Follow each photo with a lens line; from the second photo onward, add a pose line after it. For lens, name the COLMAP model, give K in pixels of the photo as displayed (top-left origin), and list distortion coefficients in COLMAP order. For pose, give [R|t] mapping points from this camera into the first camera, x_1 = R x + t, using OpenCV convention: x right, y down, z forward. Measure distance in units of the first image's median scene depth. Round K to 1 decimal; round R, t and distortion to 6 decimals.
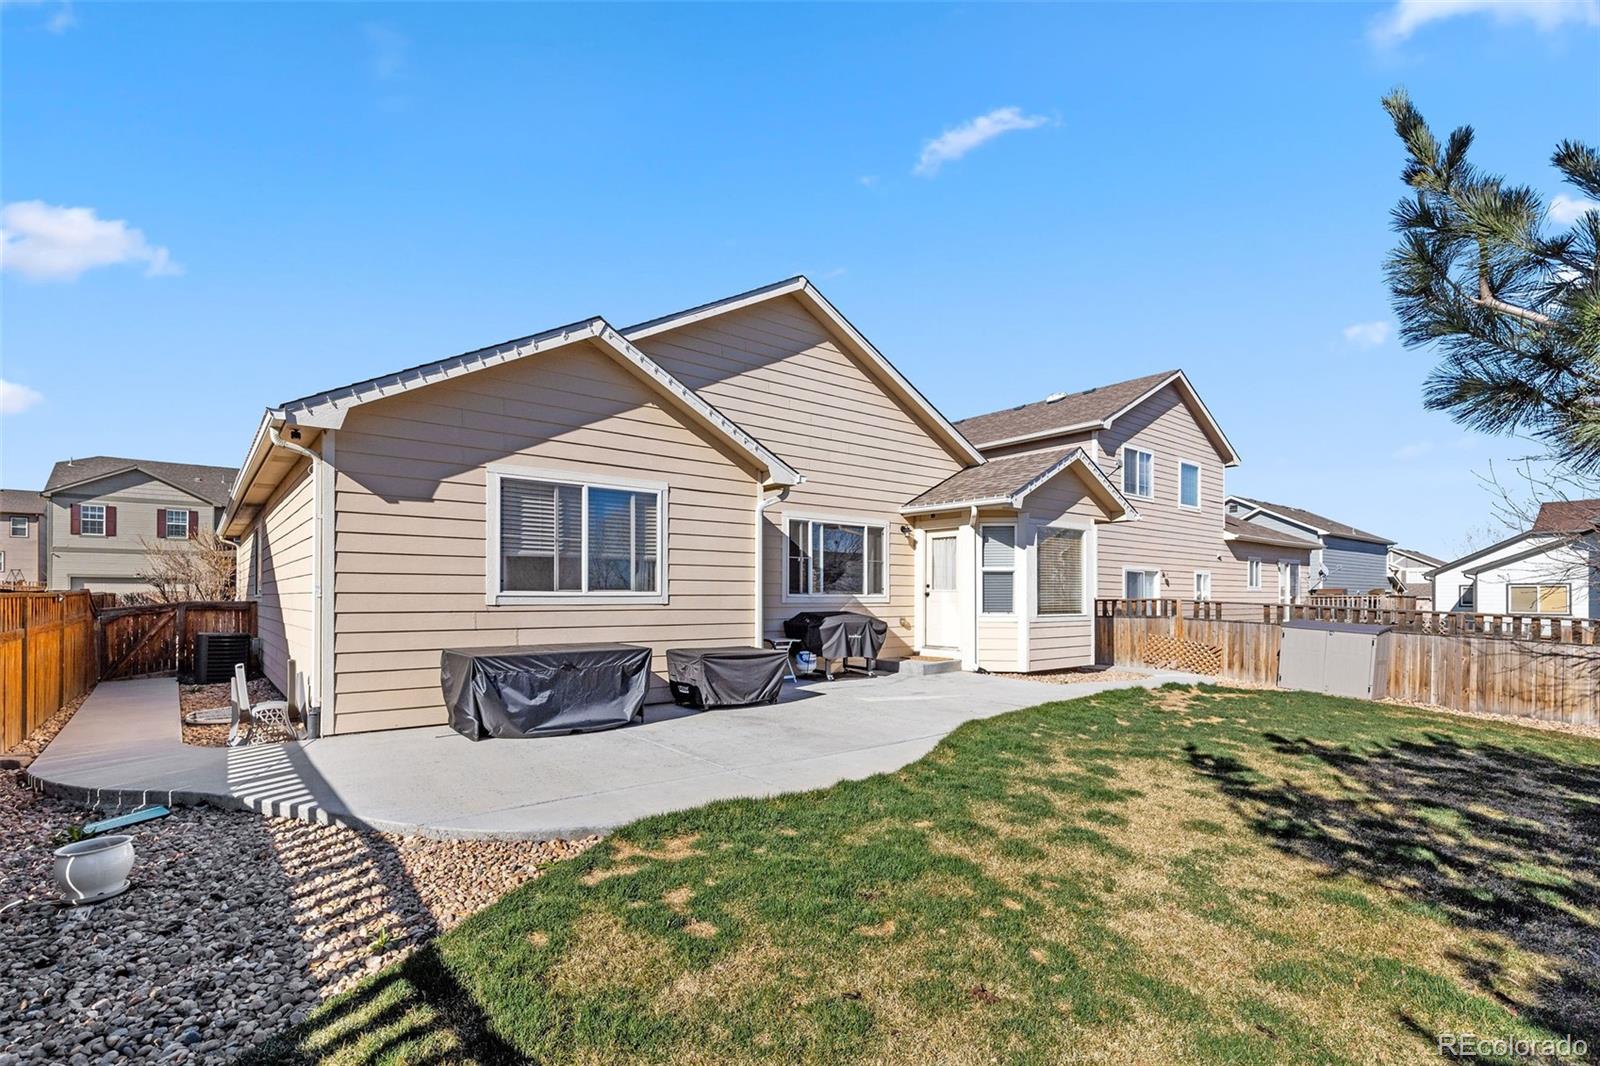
lens RADIAL K [[722.2, 0, 823.4], [0, 722.2, 596.2], [0, 0, 1]] dist [0.008731, -0.002959]
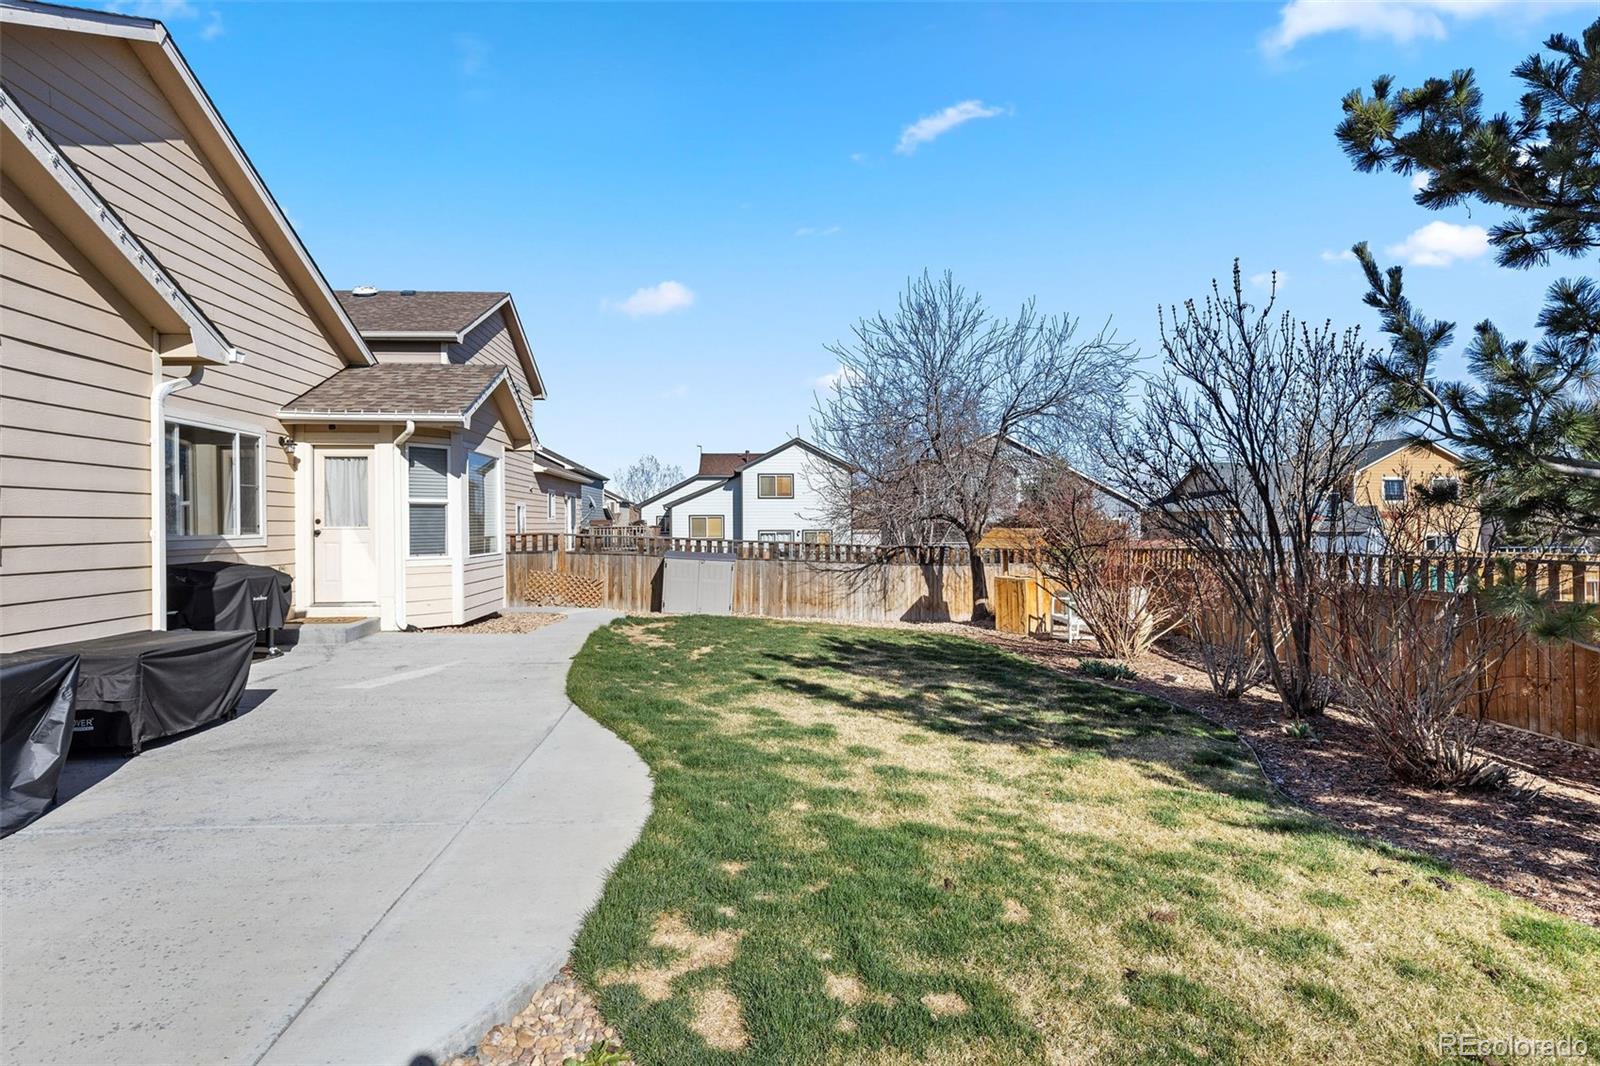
lens RADIAL K [[782.1, 0, 780.2], [0, 782.1, 525.0], [0, 0, 1]] dist [0.000530, 0.000280]
pose [[0.596836, -0.005789, 0.802343, -0.263159], [0.005780, 0.999979, 0.002915, -0.012372], [-0.802343, 0.002898, 0.596856, 0.184415]]
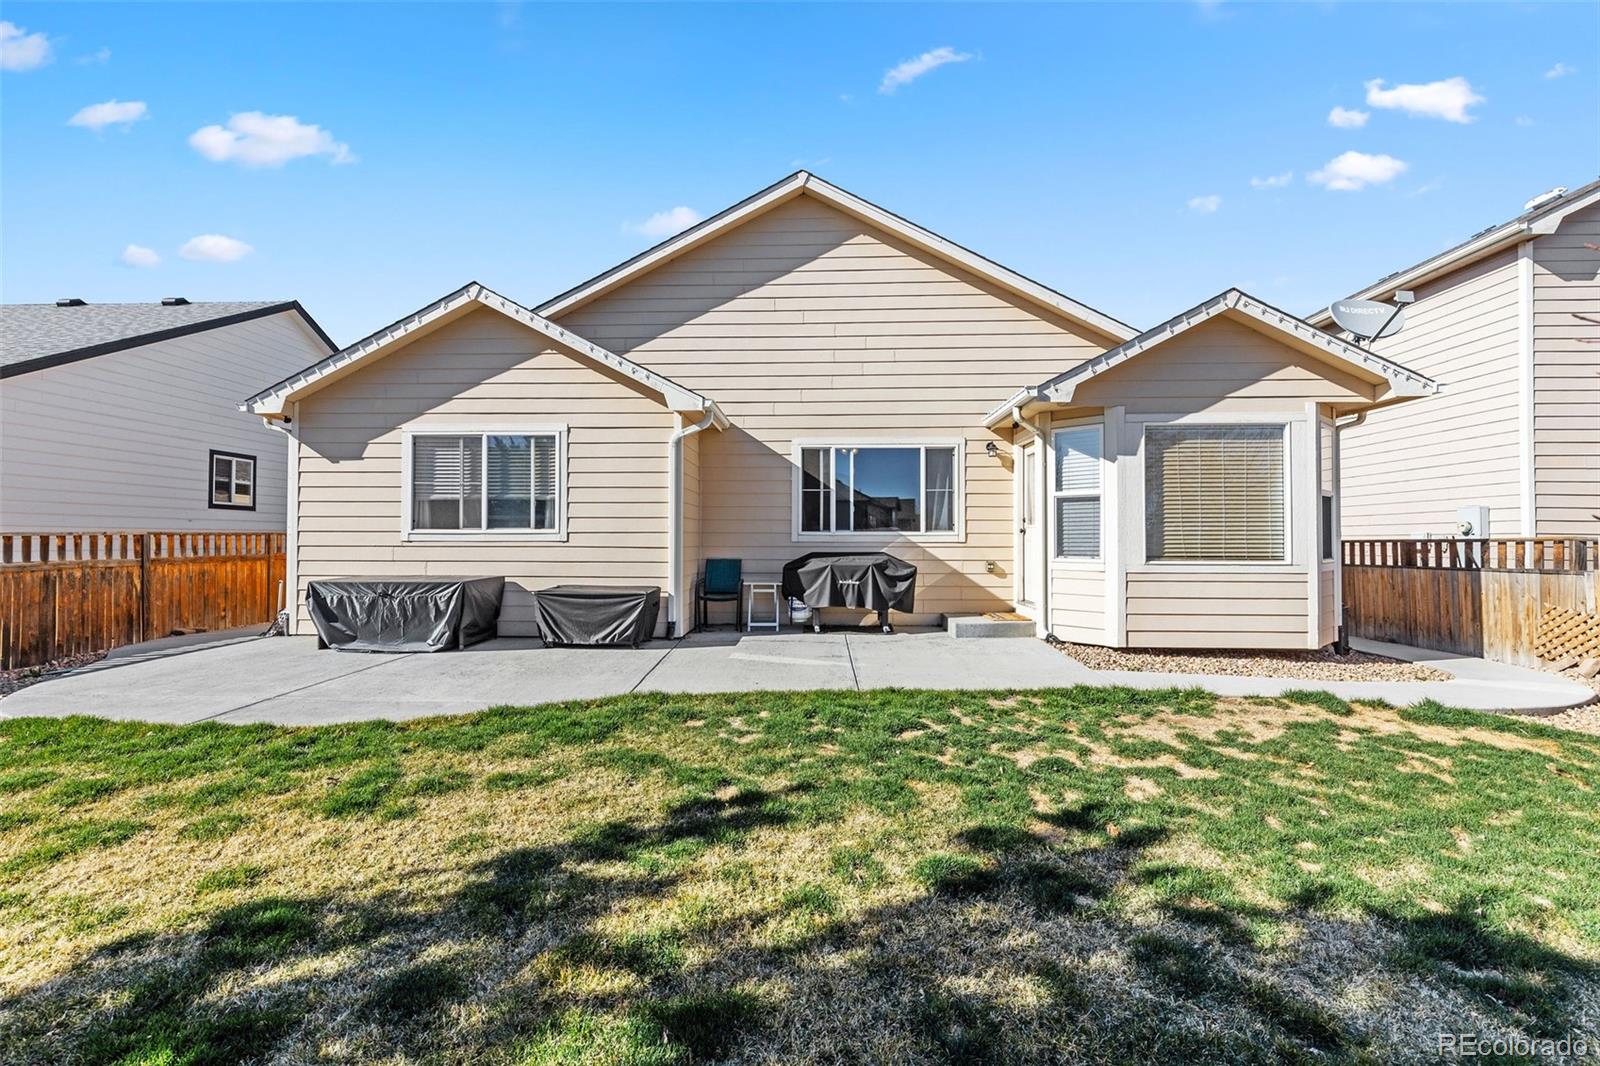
lens RADIAL K [[722.2, 0, 822.7], [0, 722.2, 530.4], [0, 0, 1]] dist [0.008731, -0.002959]
pose [[0.754293, -0.007480, -0.656495, 0.590556], [0.000478, 0.999941, -0.010845, 0.005517], [0.656538, 0.007867, 0.754252, 0.370708]]
